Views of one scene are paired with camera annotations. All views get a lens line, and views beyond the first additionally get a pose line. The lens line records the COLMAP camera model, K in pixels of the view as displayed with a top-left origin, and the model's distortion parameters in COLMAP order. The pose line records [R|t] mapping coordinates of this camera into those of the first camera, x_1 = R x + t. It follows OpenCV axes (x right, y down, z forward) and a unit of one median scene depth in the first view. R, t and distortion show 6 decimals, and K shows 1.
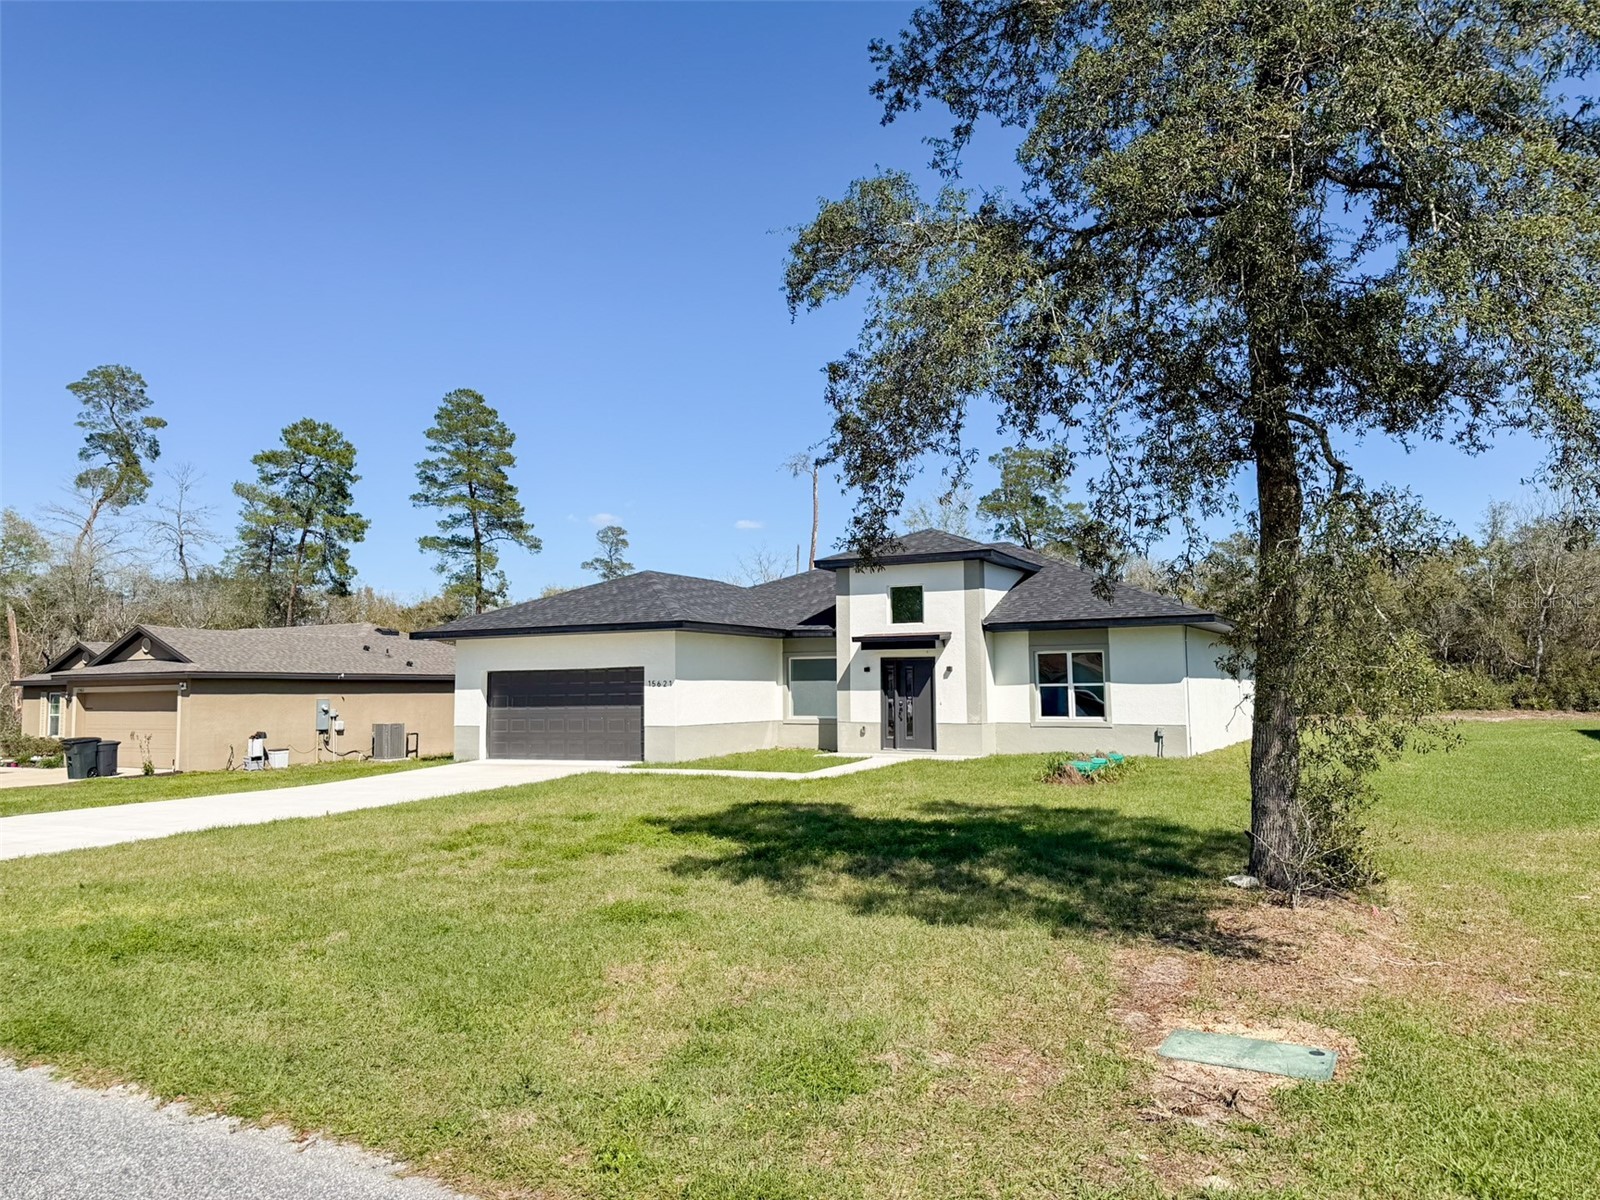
lens RADIAL K [[1096.6, 0, 800.0], [0, 1096.6, 600.0], [0, 0, 1]] dist [0.078640, -0.103609]
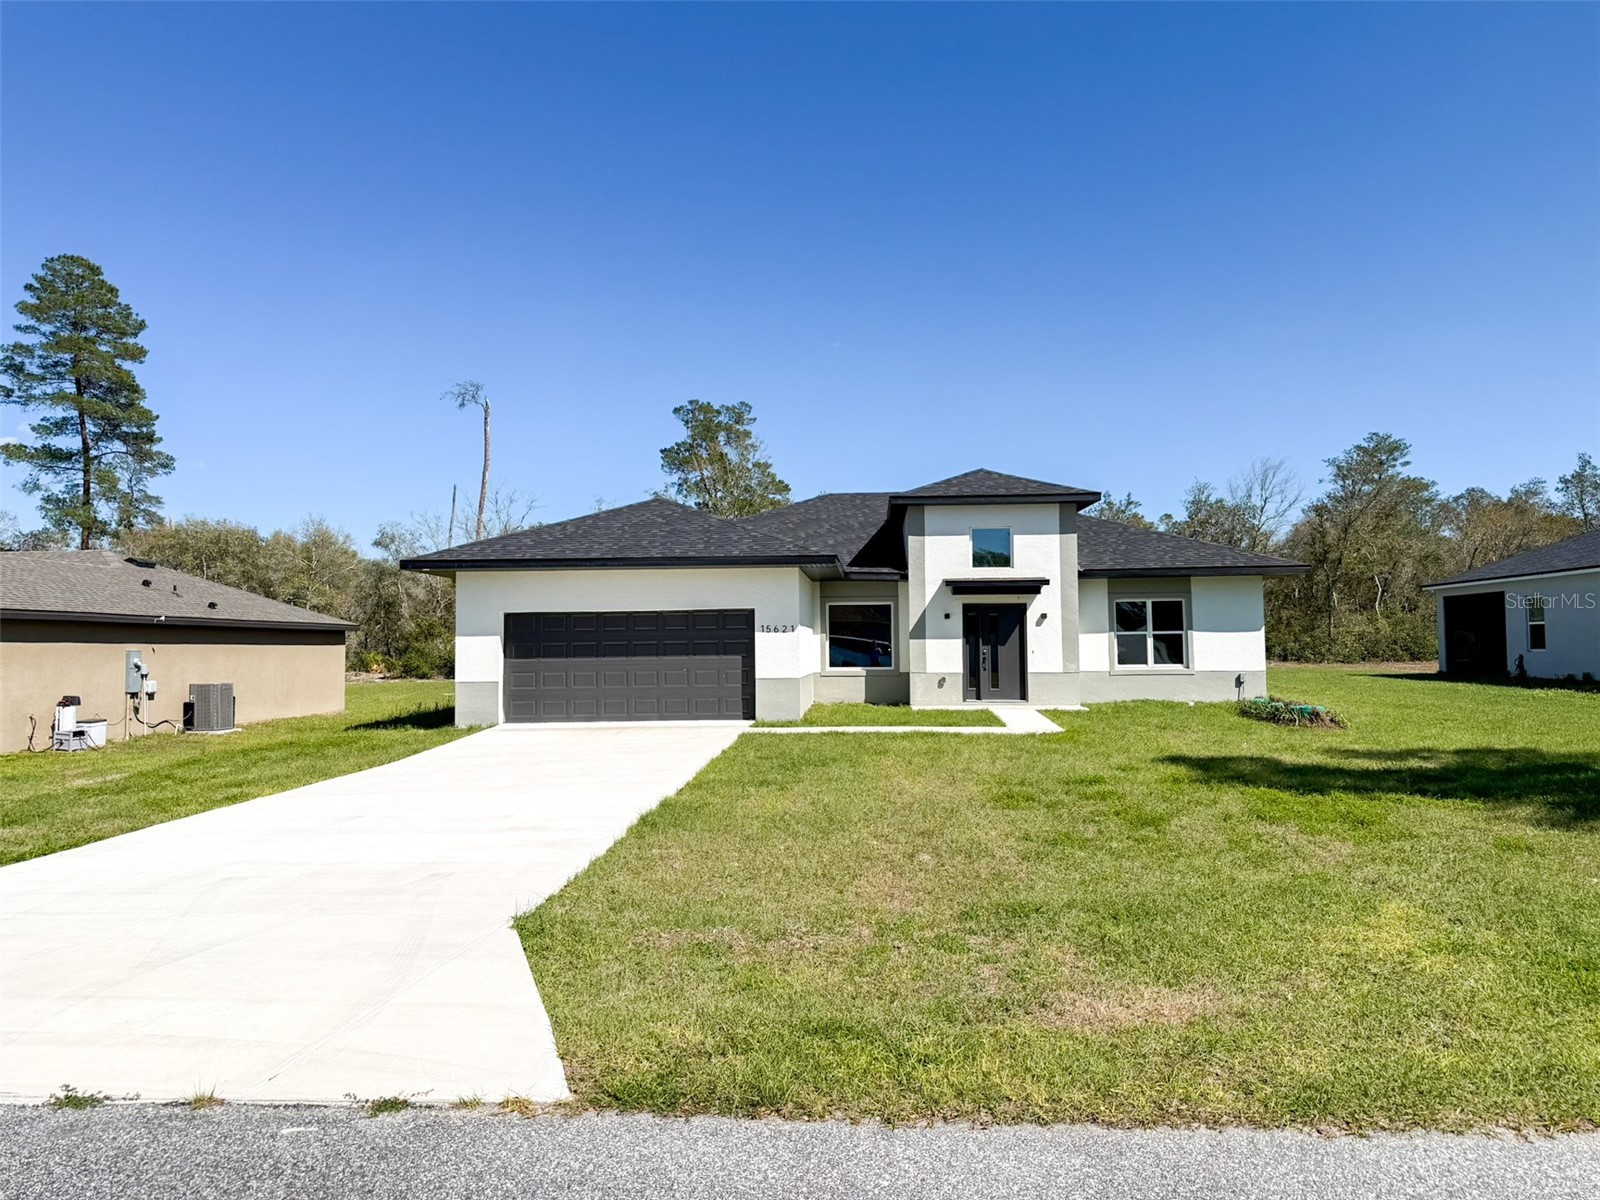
lens RADIAL K [[1096.6, 0, 800.0], [0, 1096.6, 600.0], [0, 0, 1]] dist [0.078640, -0.103609]
pose [[0.908598, 0.017575, 0.417302, -0.440017], [-0.033191, 0.998993, 0.030193, 0.025191], [-0.416351, -0.041284, 0.908266, 0.200891]]
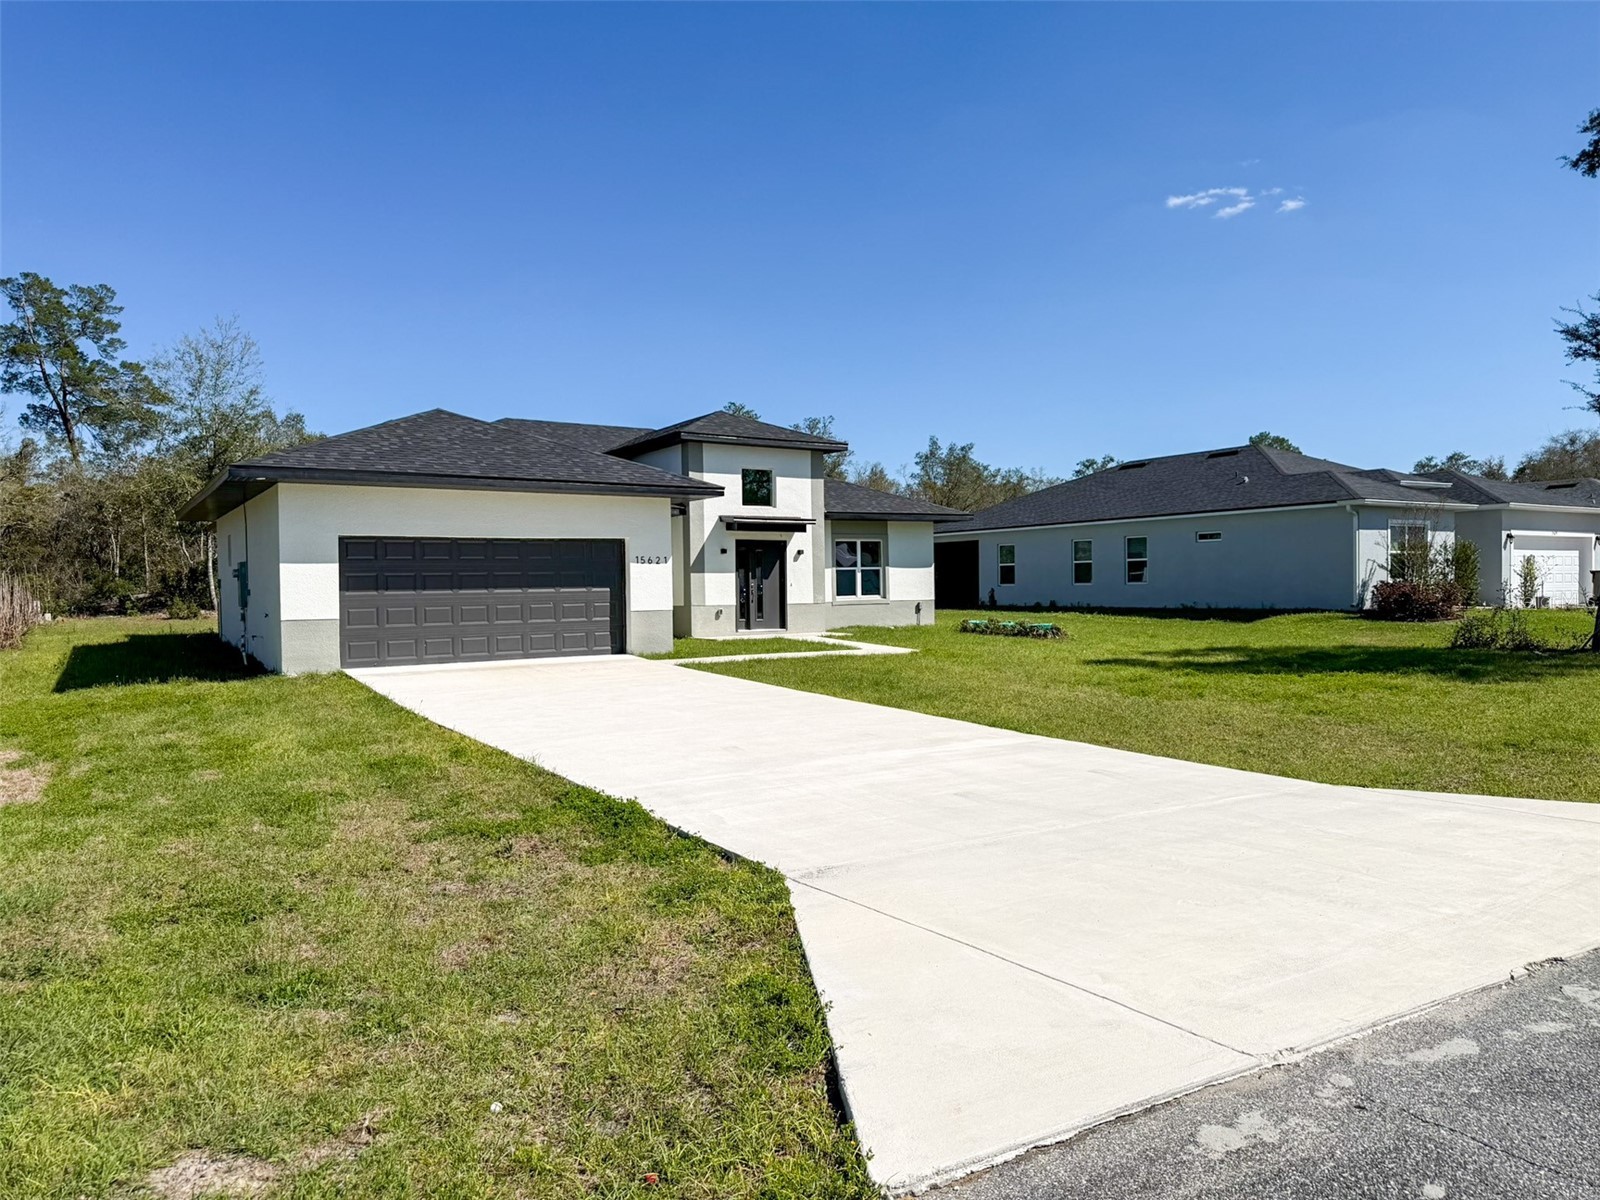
lens RADIAL K [[1096.6, 0, 800.0], [0, 1096.6, 600.0], [0, 0, 1]] dist [0.078640, -0.103609]
pose [[0.470373, -0.010246, 0.882408, -0.764034], [-0.064475, 0.996861, 0.045944, 0.057047], [-0.880109, -0.078504, 0.468236, 0.474045]]
